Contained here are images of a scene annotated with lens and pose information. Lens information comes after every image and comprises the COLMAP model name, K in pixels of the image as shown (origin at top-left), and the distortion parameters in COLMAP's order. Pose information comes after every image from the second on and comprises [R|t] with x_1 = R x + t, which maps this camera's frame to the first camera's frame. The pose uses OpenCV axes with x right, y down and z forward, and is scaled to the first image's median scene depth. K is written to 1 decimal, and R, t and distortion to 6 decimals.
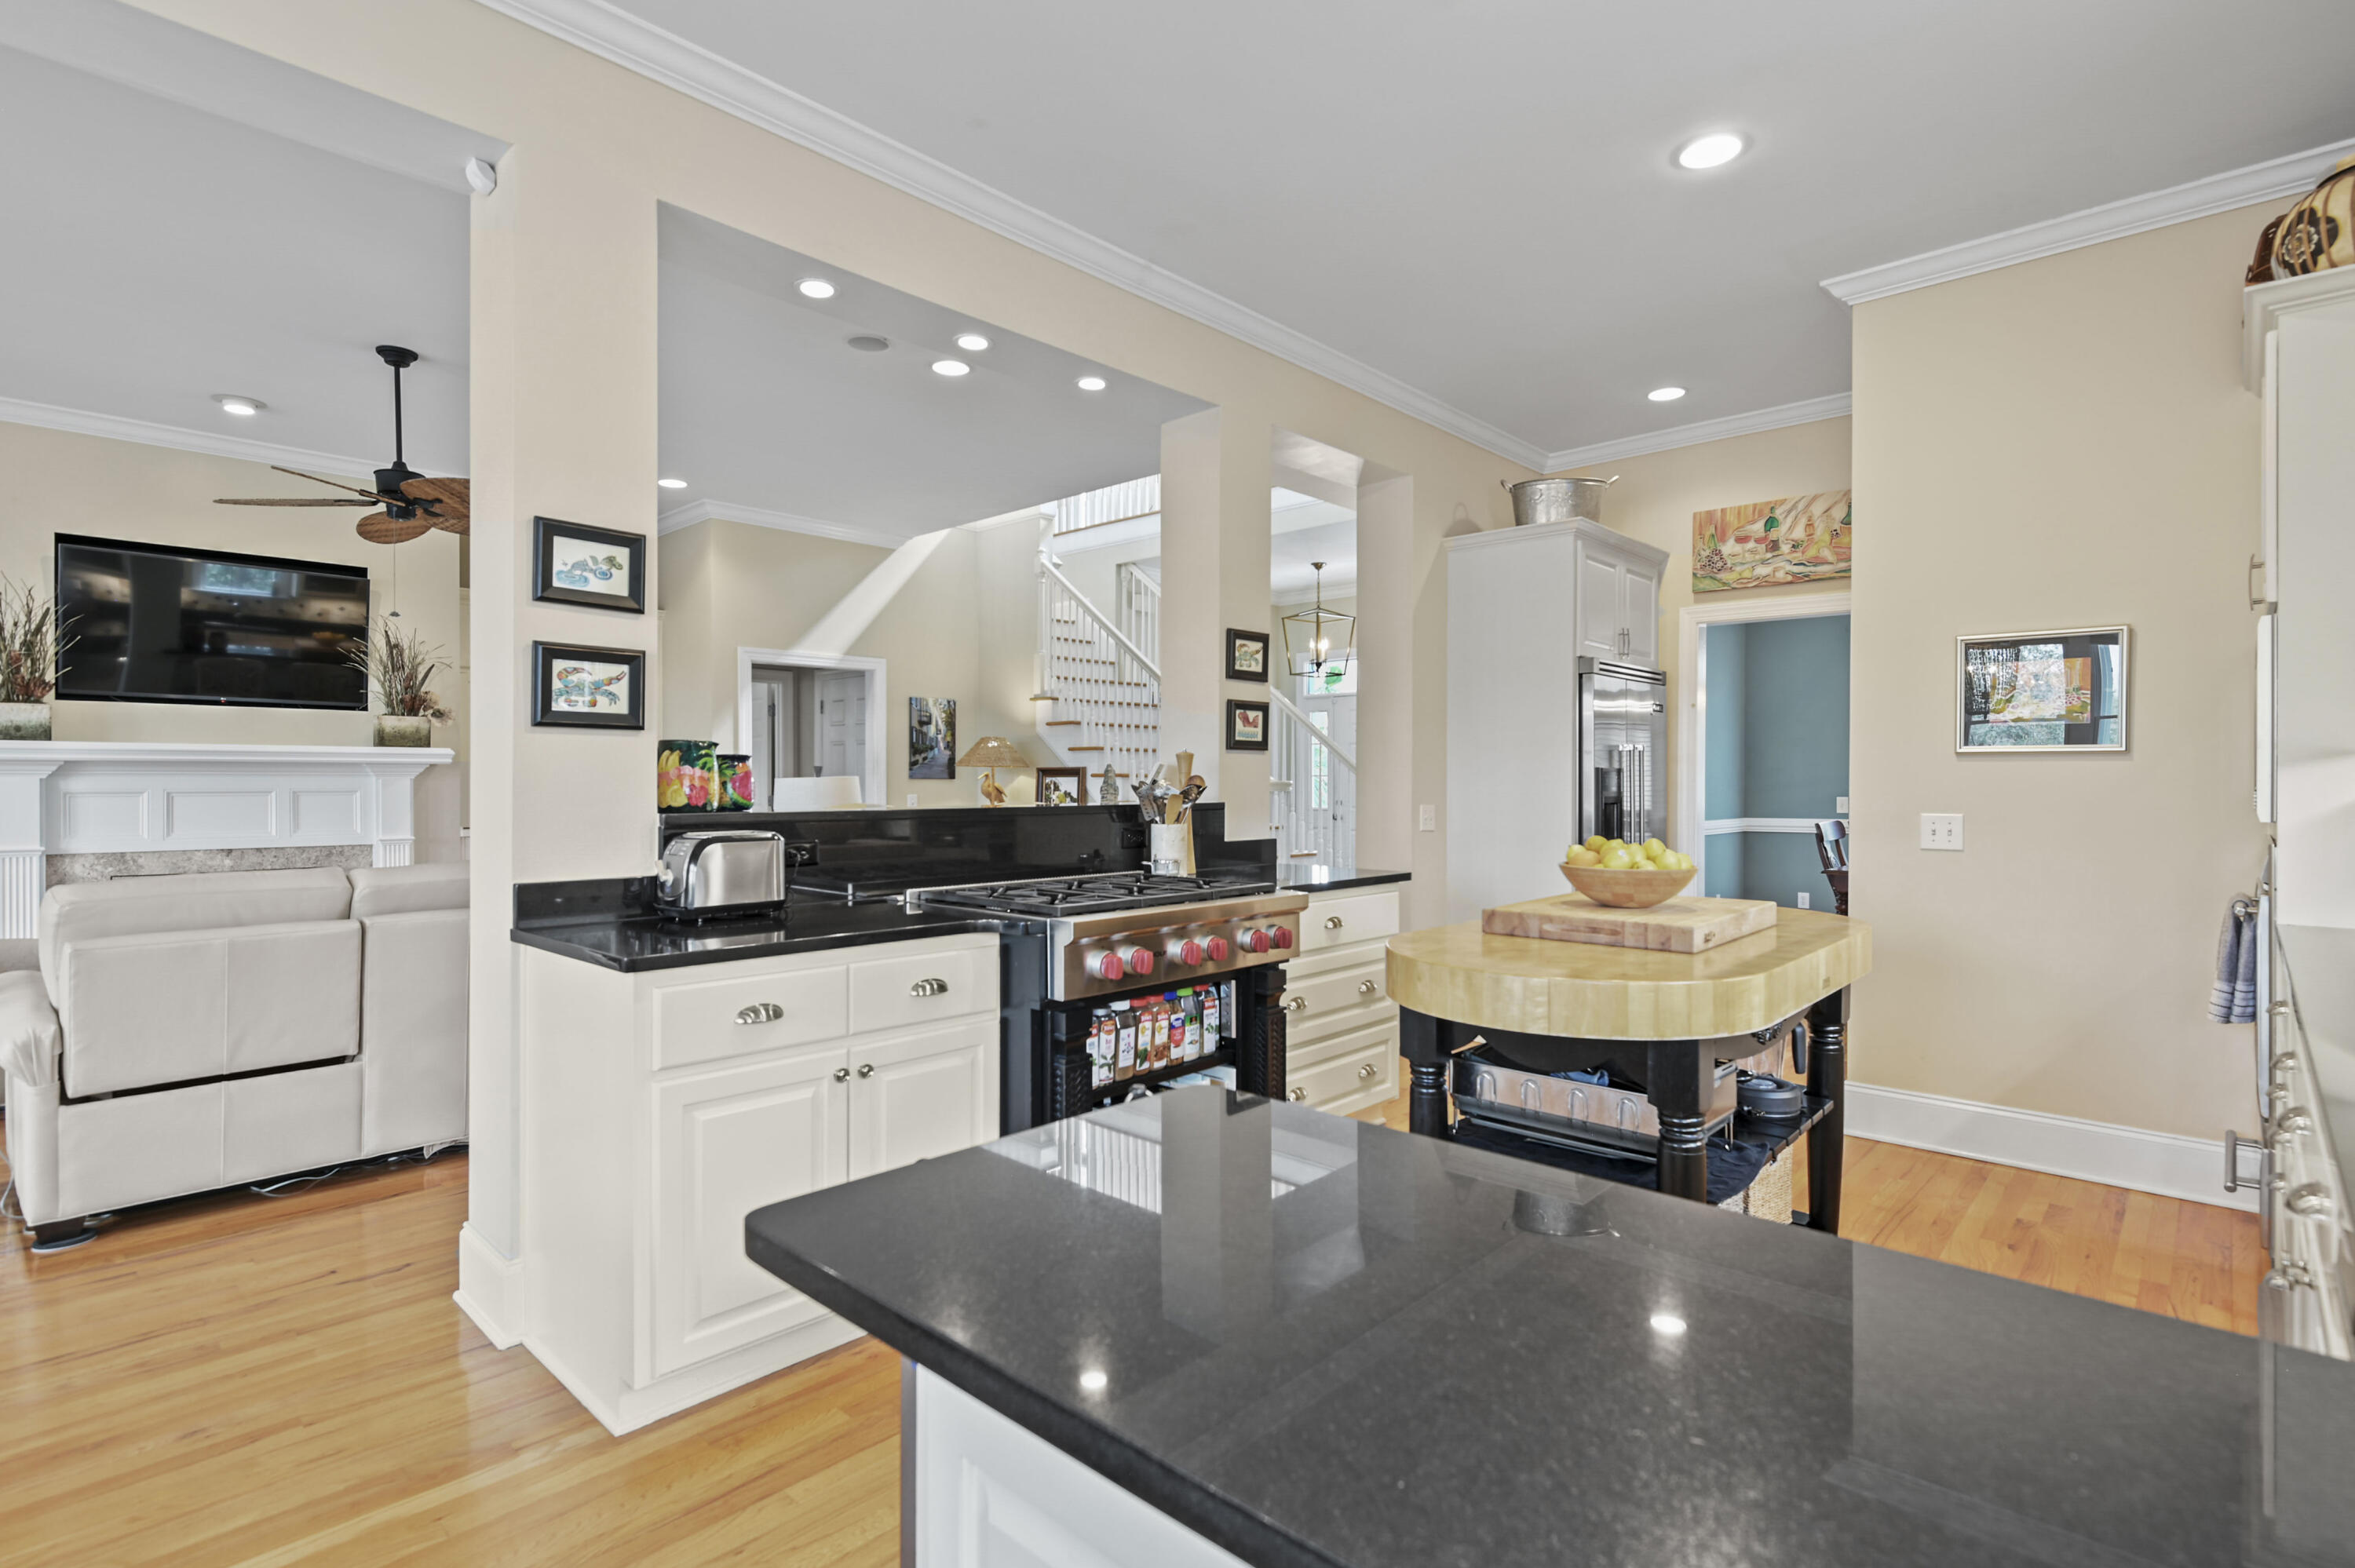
lens RADIAL K [[1117.8, 0, 1191.0], [0, 1117.8, 787.9], [0, 0, 1]] dist [-0.007937, -0.001613]
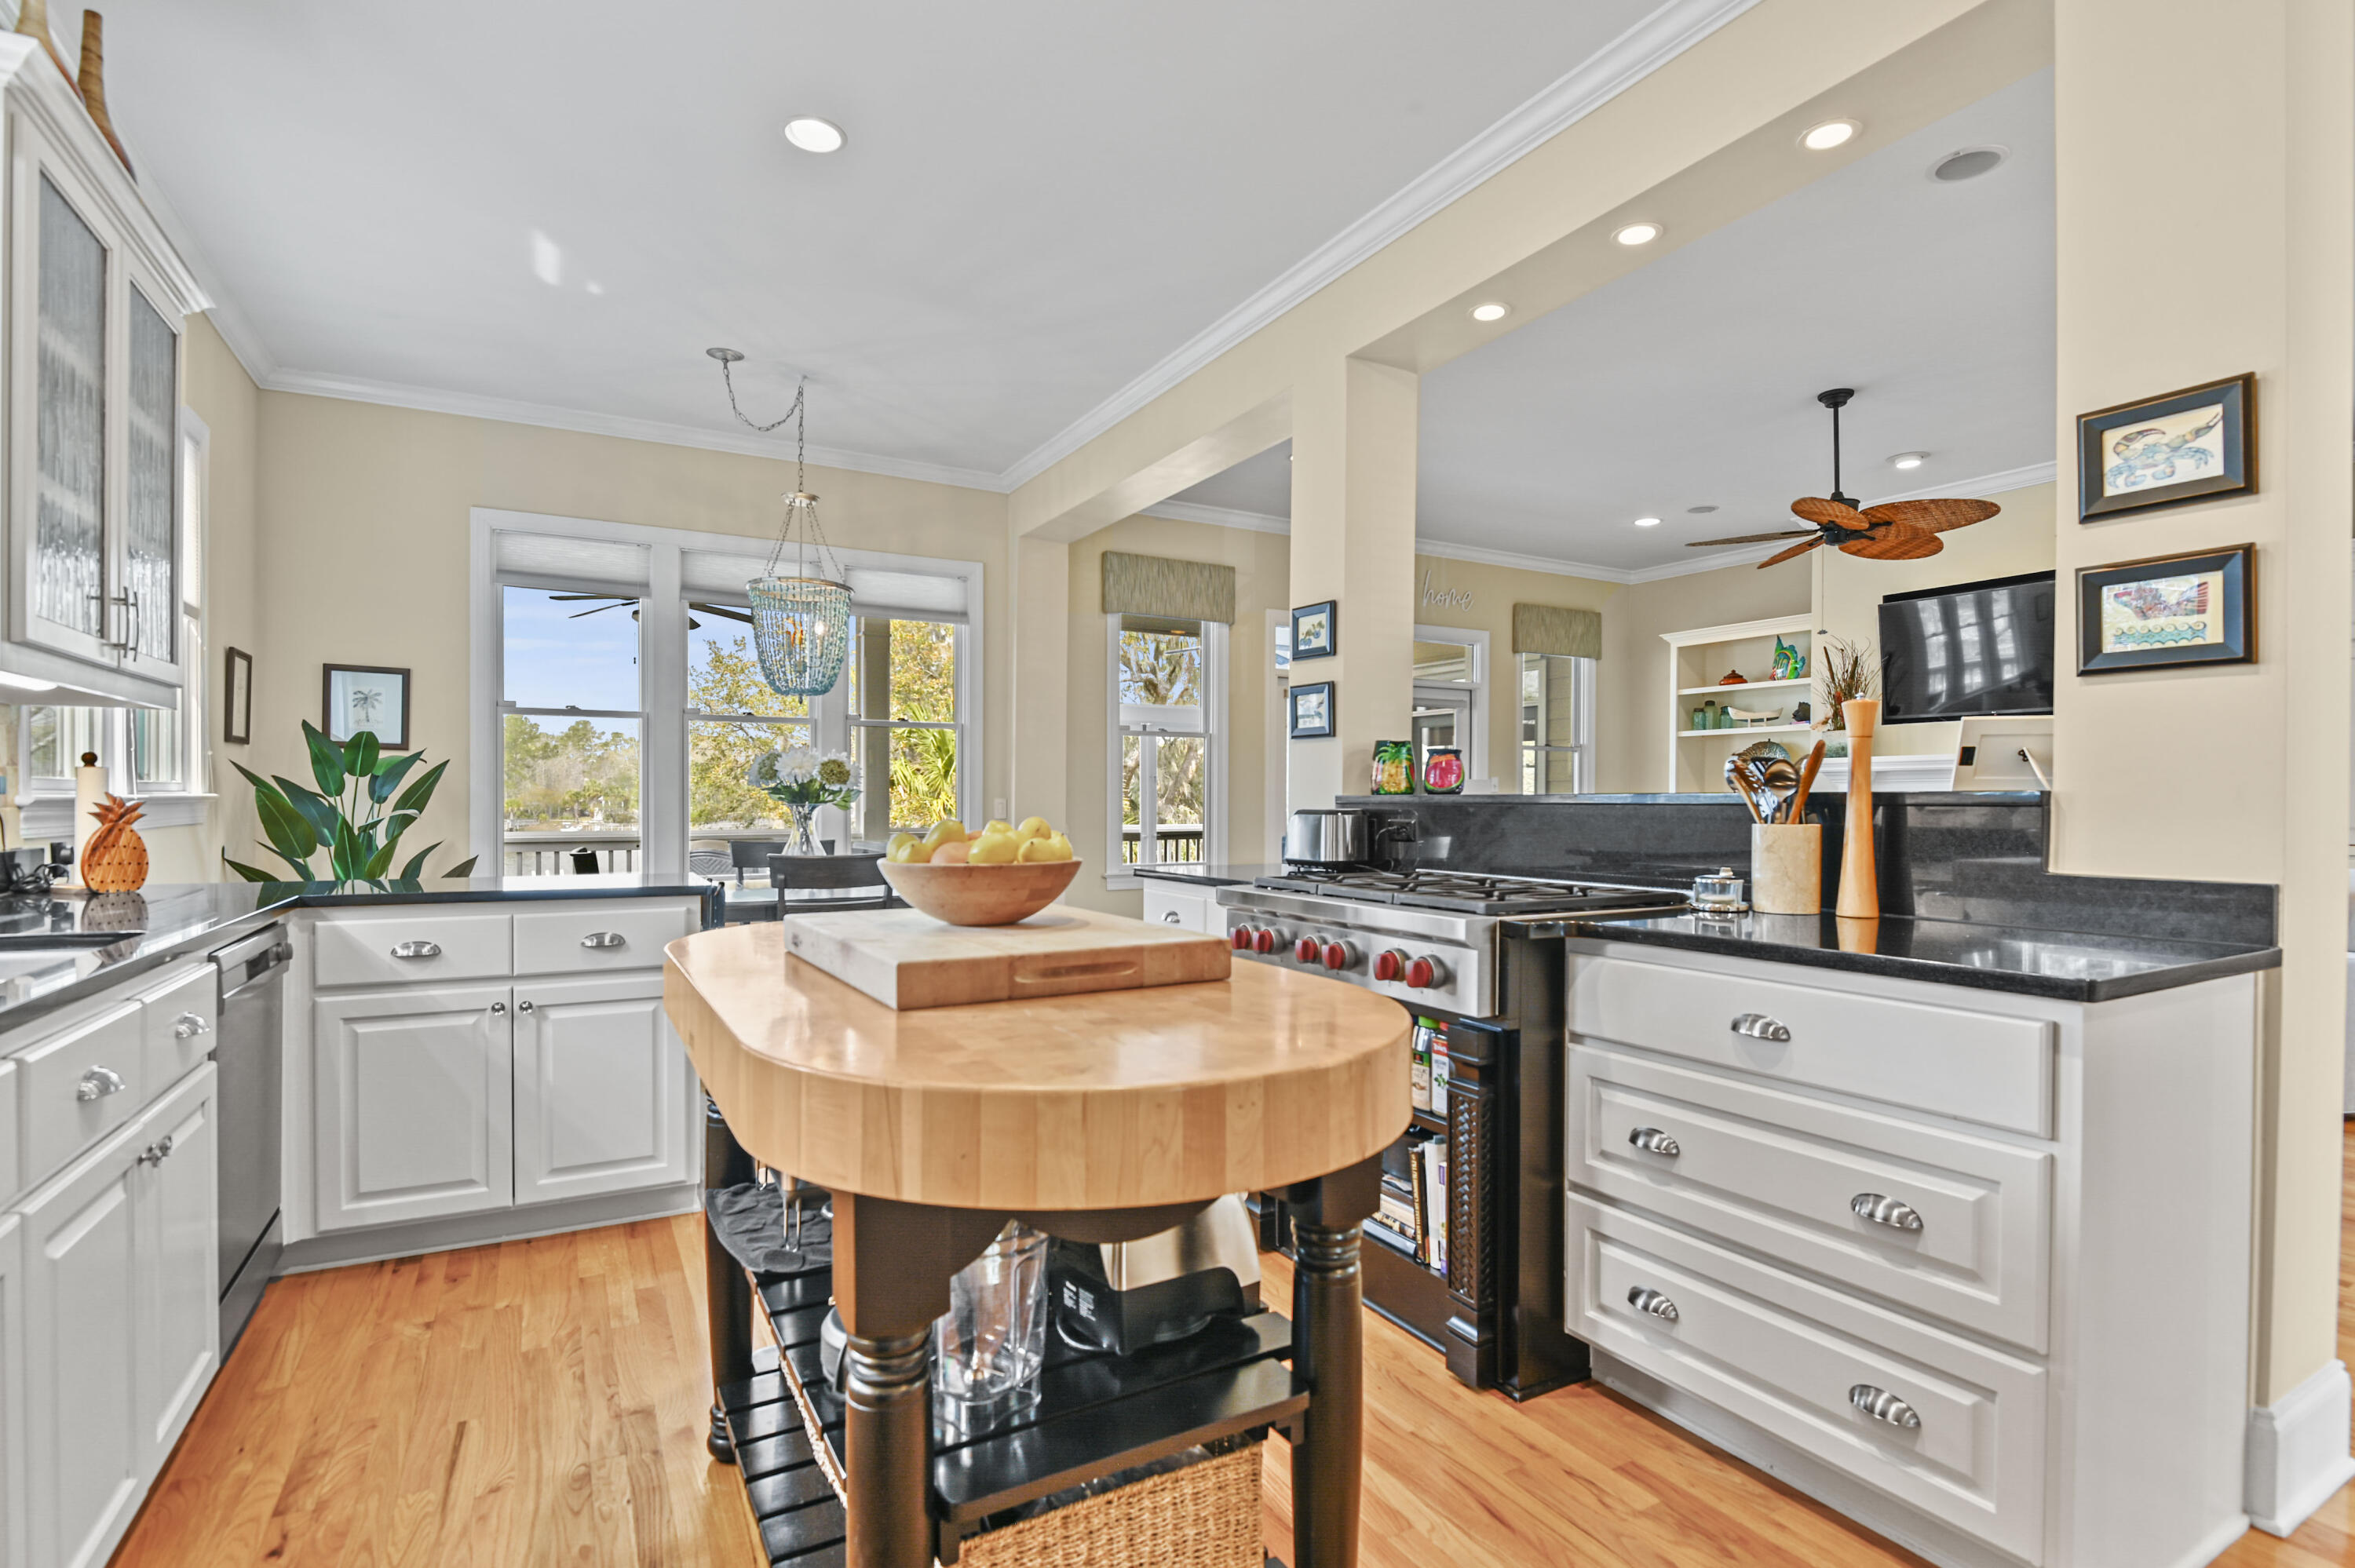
lens RADIAL K [[1117.8, 0, 1176.0], [0, 1117.8, 791.1], [0, 0, 1]] dist [-0.007937, -0.001613]
pose [[-0.306891, -0.009793, -0.951694, 0.442317], [-0.009134, 0.999931, -0.007343, 0.014513], [0.951701, 0.006440, -0.306960, 0.591670]]
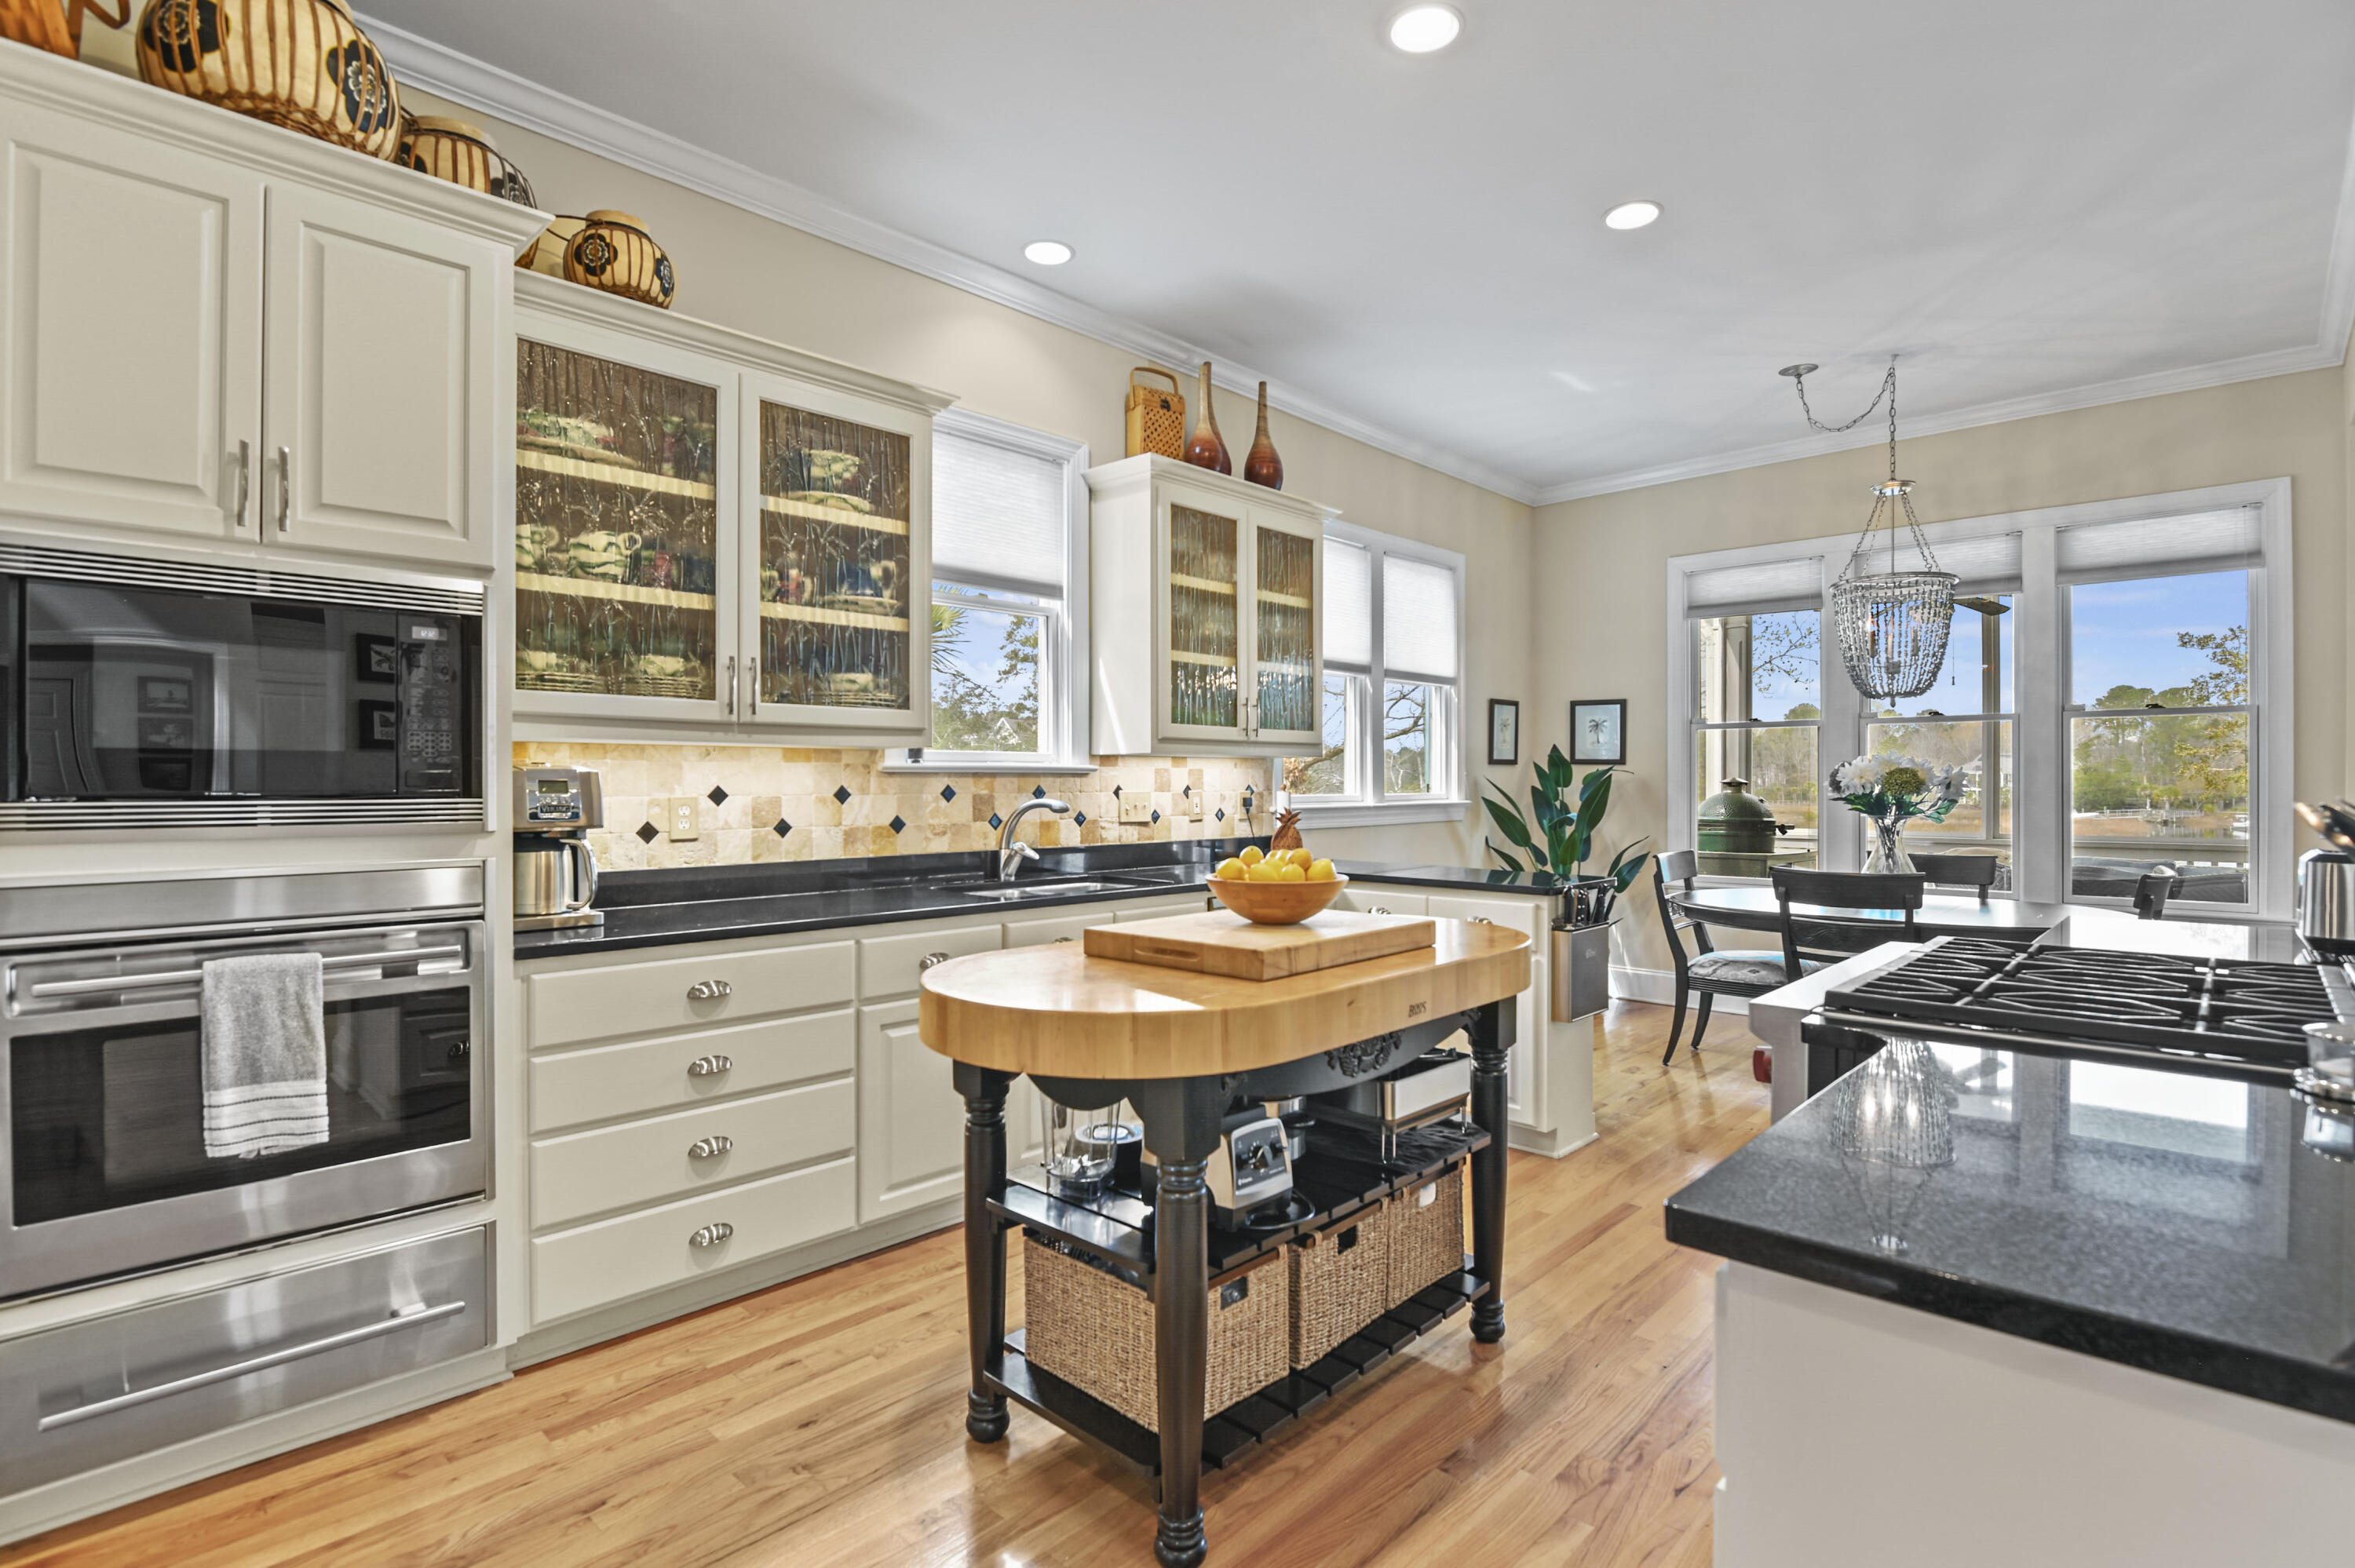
lens RADIAL K [[1117.8, 0, 1173.5], [0, 1117.8, 788.7], [0, 0, 1]] dist [-0.007937, -0.001613]
pose [[-0.999906, -0.002661, 0.013421, 0.194344], [-0.002519, 0.999941, 0.010595, -0.007358], [-0.013449, 0.010560, -0.999854, 0.891865]]
